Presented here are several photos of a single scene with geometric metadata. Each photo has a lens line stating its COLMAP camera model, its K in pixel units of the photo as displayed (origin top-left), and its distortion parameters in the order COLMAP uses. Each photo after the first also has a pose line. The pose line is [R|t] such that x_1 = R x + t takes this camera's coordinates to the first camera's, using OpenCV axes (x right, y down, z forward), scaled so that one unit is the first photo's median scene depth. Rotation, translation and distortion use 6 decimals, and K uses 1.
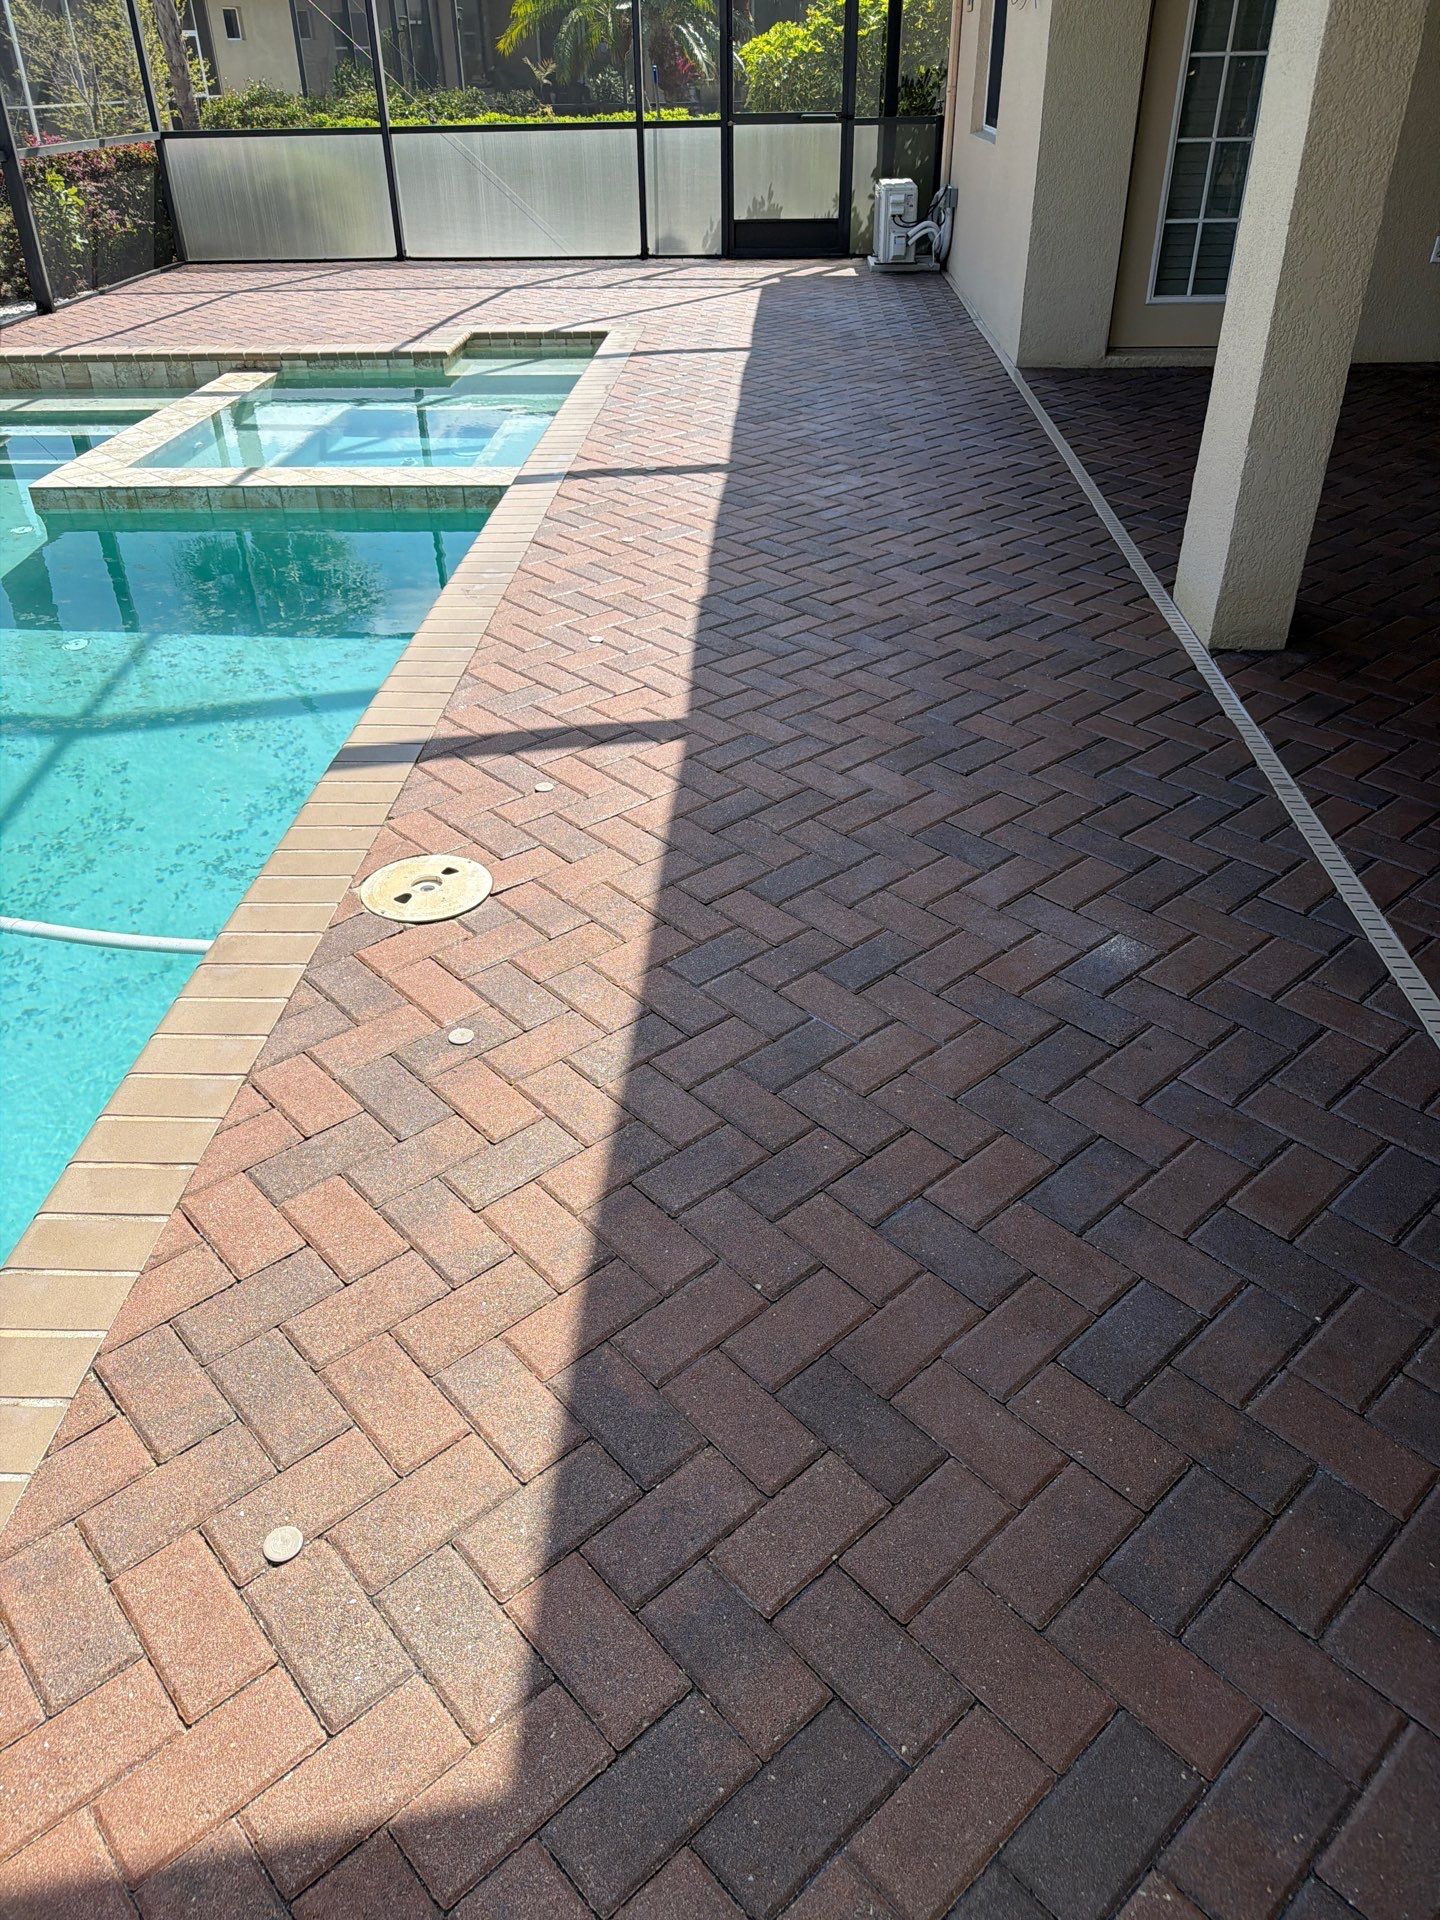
lens RADIAL K [[1350.6, 0, 710.7], [0, 1350.6, 943.0], [0, 0, 1]] dist [0.034649, -0.045704]
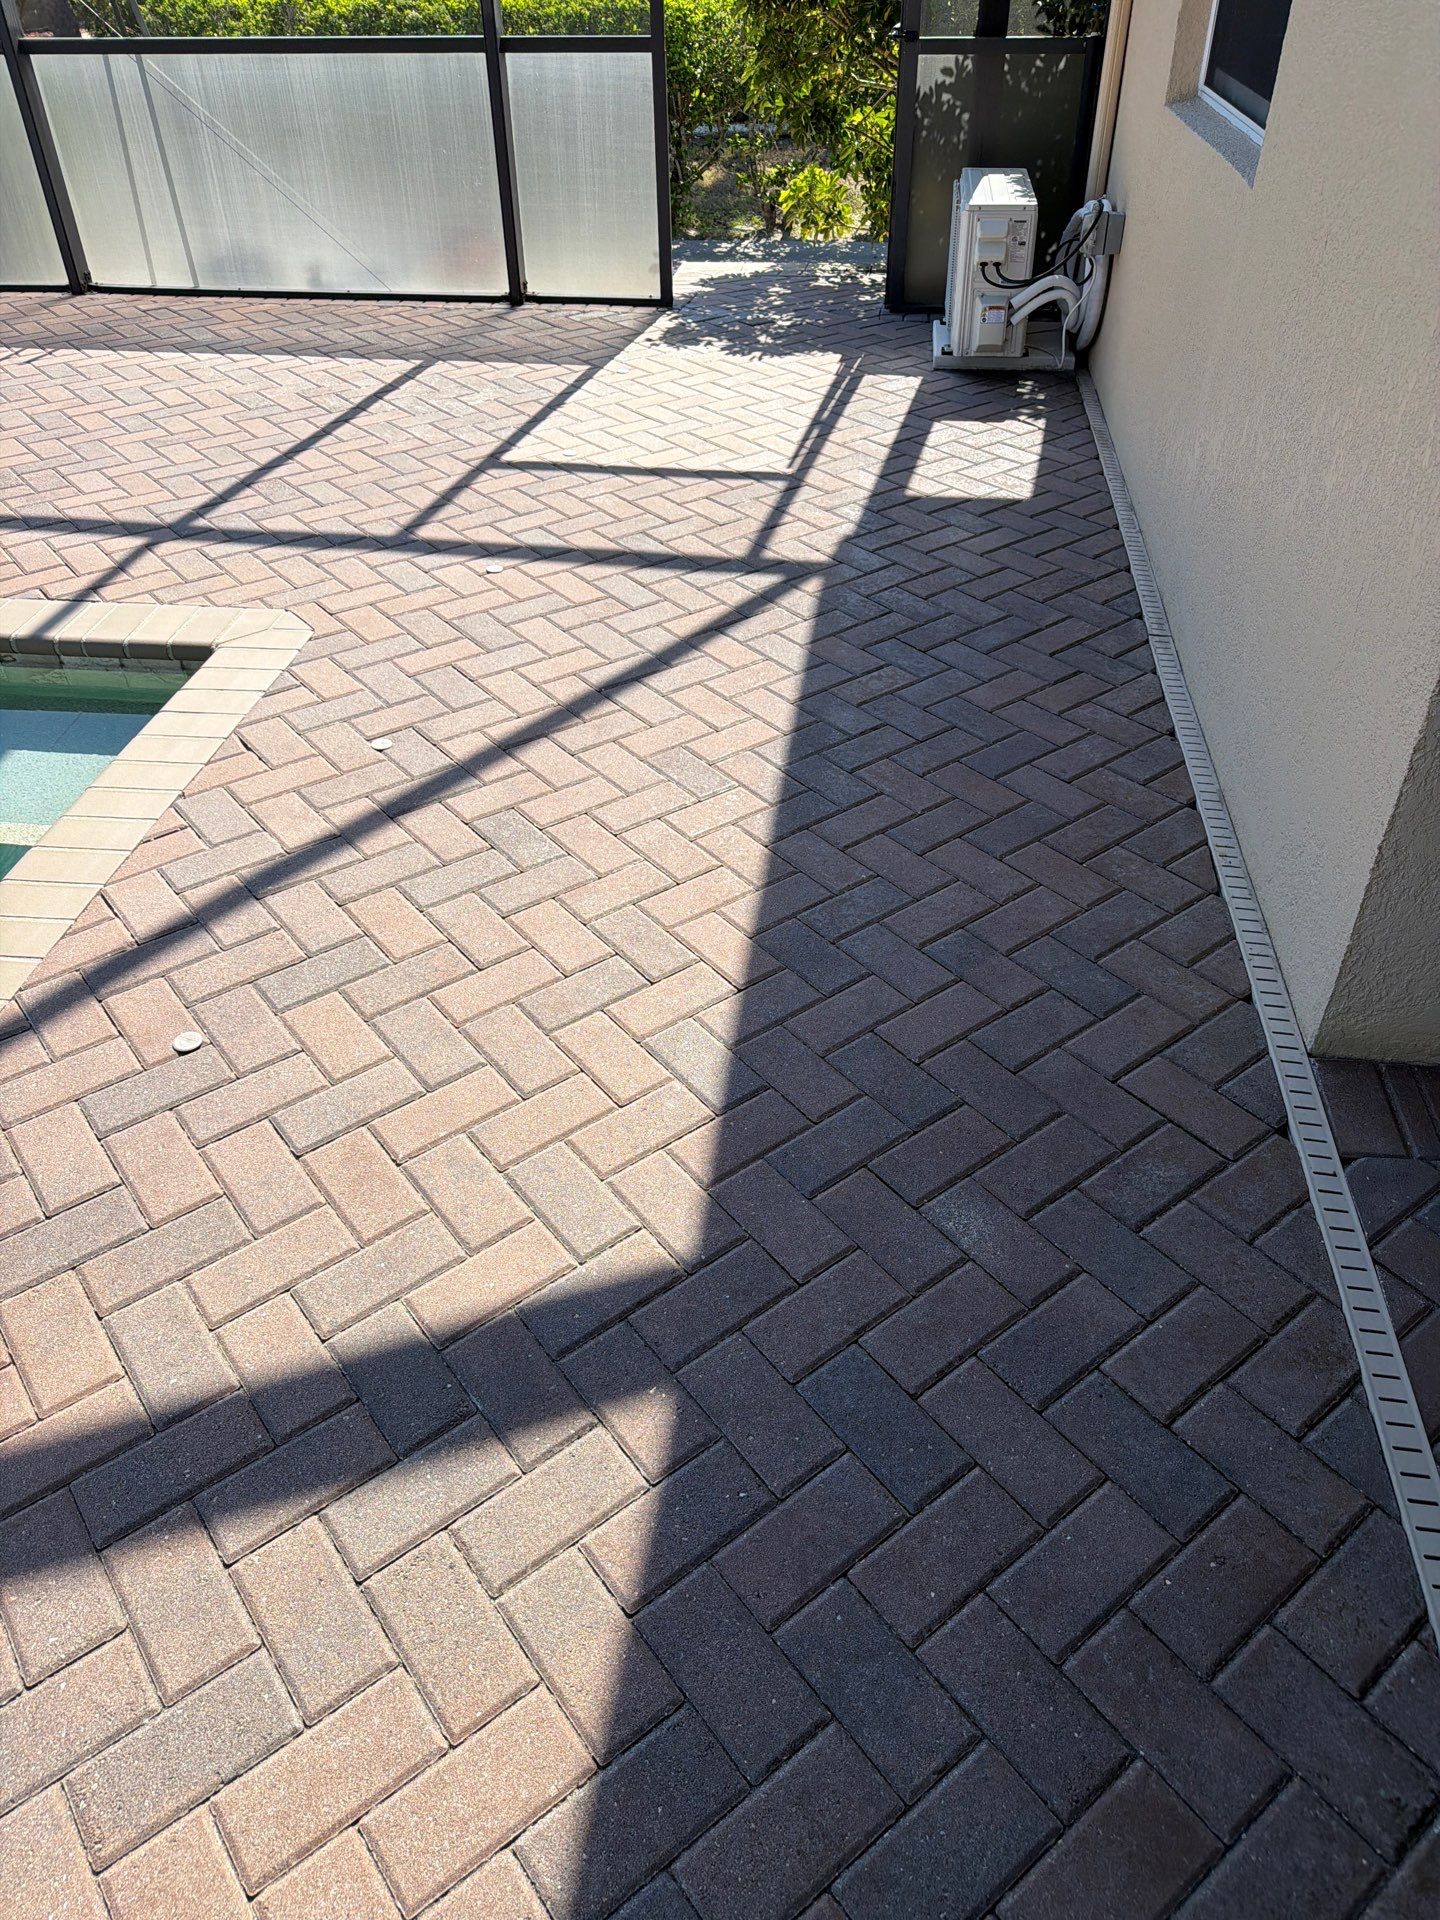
lens RADIAL K [[1350.6, 0, 721.5], [0, 1350.6, 961.1], [0, 0, 1]] dist [0.034649, -0.045704]
pose [[0.997587, 0.049276, -0.048900, 0.077137], [-0.044722, 0.994918, 0.090211, -0.326045], [0.053096, -0.087807, 0.994721, 0.492590]]
